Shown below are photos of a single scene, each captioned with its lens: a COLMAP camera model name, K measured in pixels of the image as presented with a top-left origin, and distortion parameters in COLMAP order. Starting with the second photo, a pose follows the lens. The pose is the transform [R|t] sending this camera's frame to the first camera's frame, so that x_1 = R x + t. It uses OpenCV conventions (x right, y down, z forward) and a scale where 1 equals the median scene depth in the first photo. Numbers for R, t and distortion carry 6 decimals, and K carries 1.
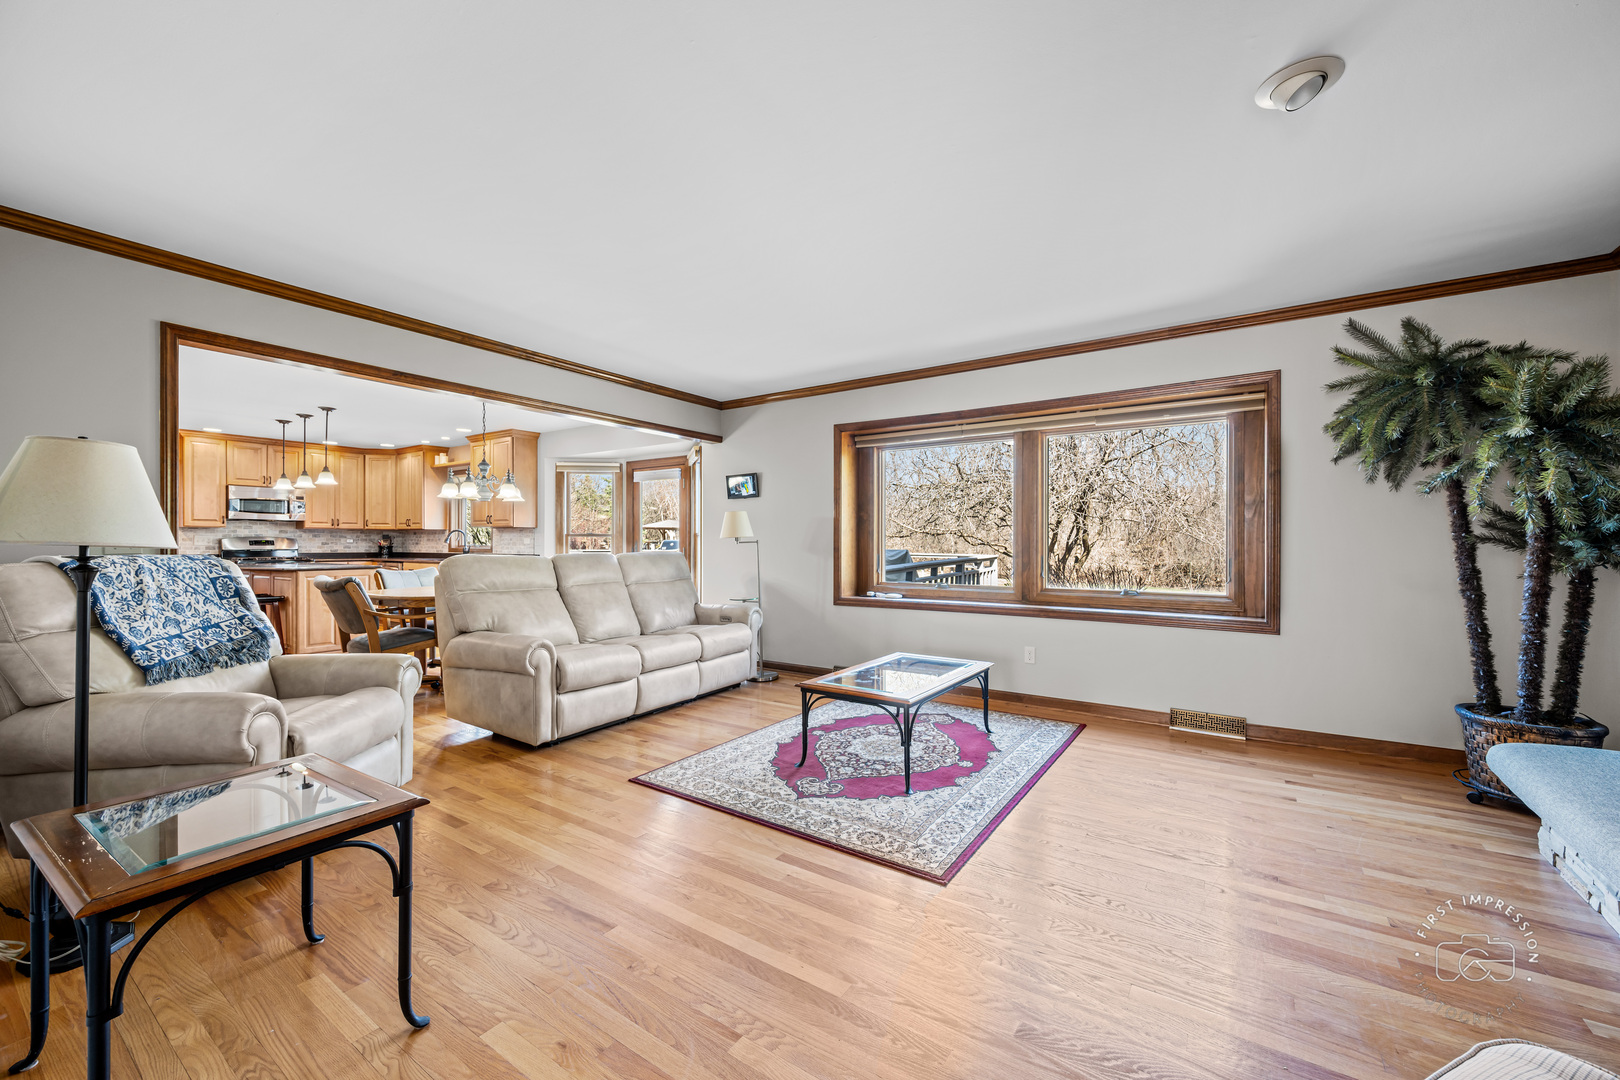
lens RADIAL K [[646.0, 0, 811.0], [0, 646.0, 539.0], [0, 0, 1]] dist [-0.002134, -0.000095]
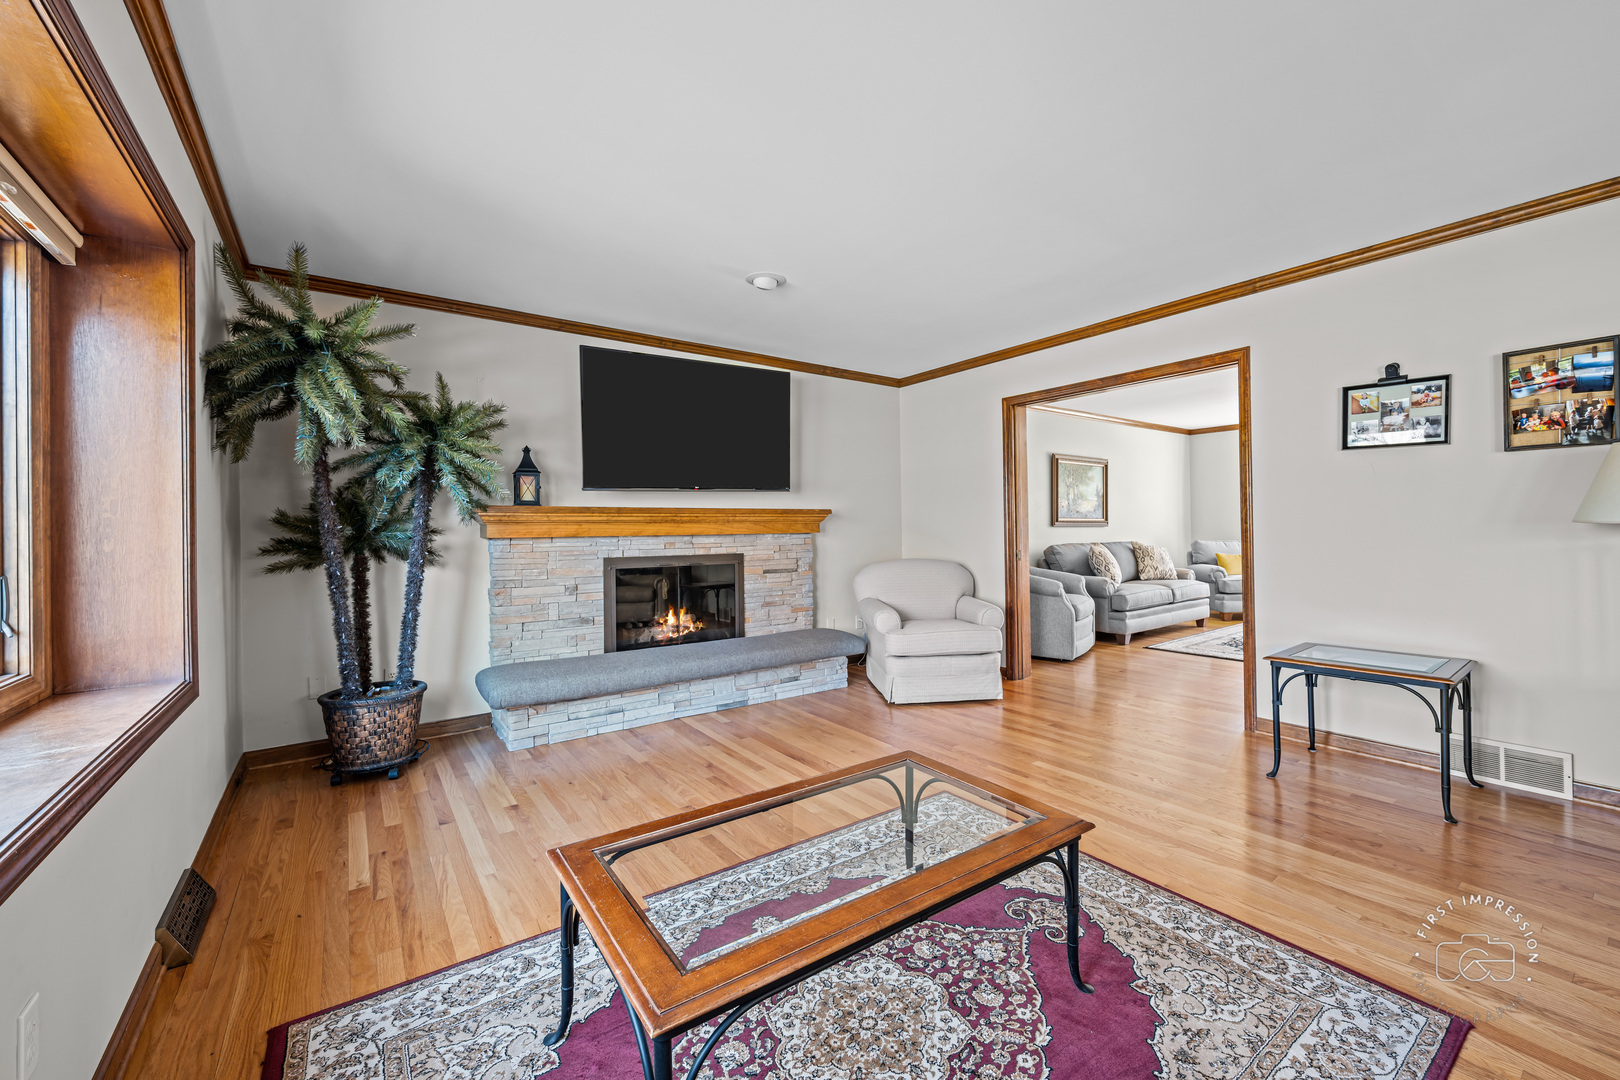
lens RADIAL K [[646.0, 0, 833.3], [0, 646.0, 522.0], [0, 0, 1]] dist [-0.002134, -0.000095]
pose [[-0.949149, 0.017500, 0.314342, 0.003219], [0.013222, 0.999789, -0.015738, 0.010845], [-0.314551, -0.010781, -0.949179, 1.516763]]
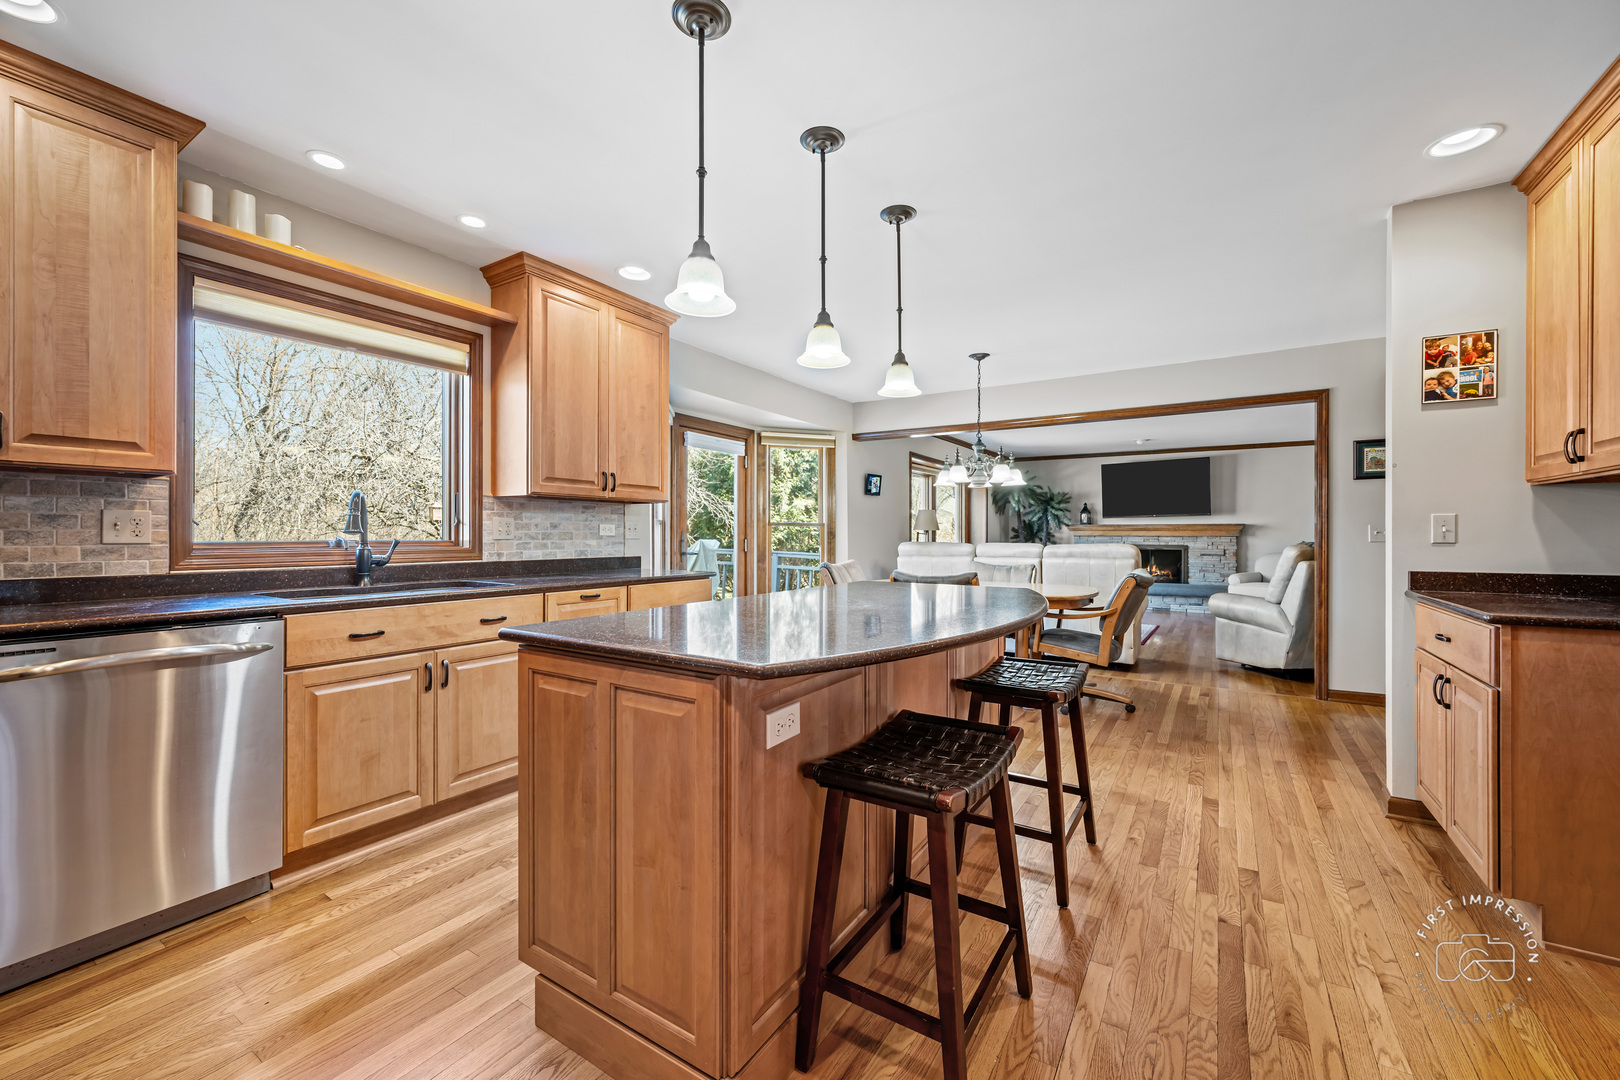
lens RADIAL K [[646.0, 0, 818.2], [0, 646.0, 532.8], [0, 0, 1]] dist [-0.002134, -0.000095]
pose [[-0.033526, 0.002249, 0.999435, -2.278435], [-0.006965, 0.999973, -0.002484, 0.017133], [-0.999414, -0.007045, -0.033510, 2.036814]]
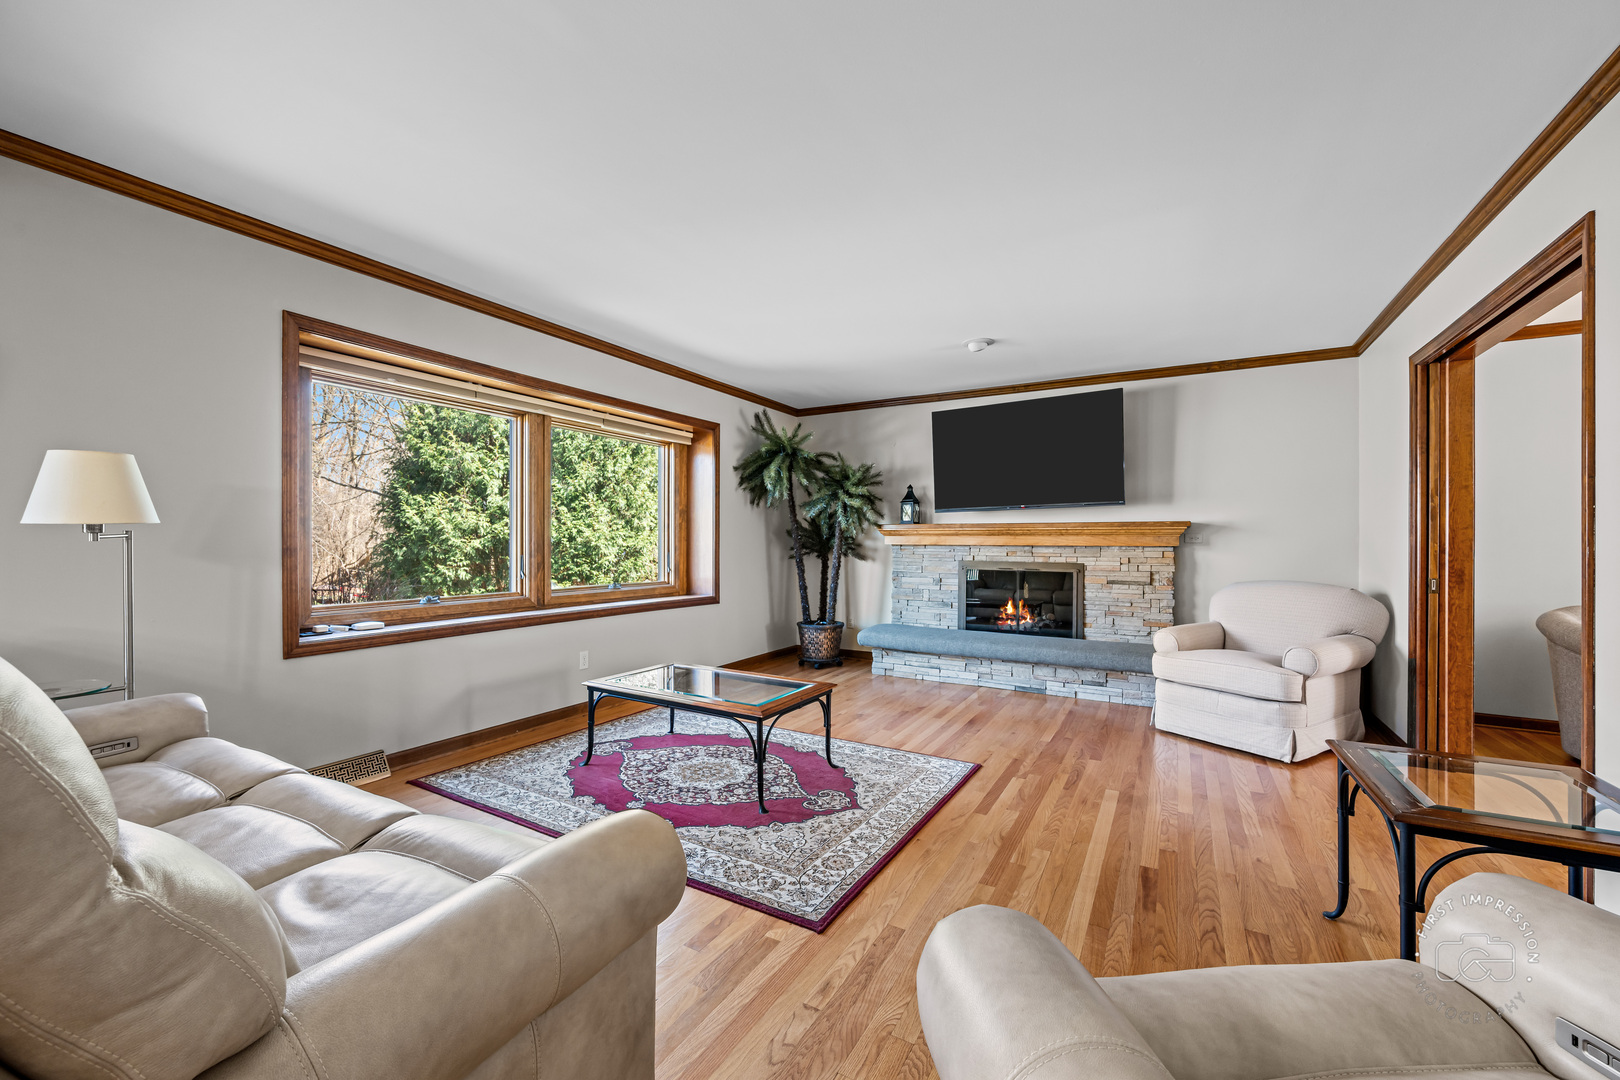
lens RADIAL K [[646.0, 0, 820.4], [0, 646.0, 543.5], [0, 0, 1]] dist [-0.002134, -0.000095]
pose [[-0.095221, -0.002358, 0.995453, -0.839593], [-0.007213, 0.999973, 0.001679, 0.008951], [-0.995430, -0.007020, -0.095235, 1.010240]]
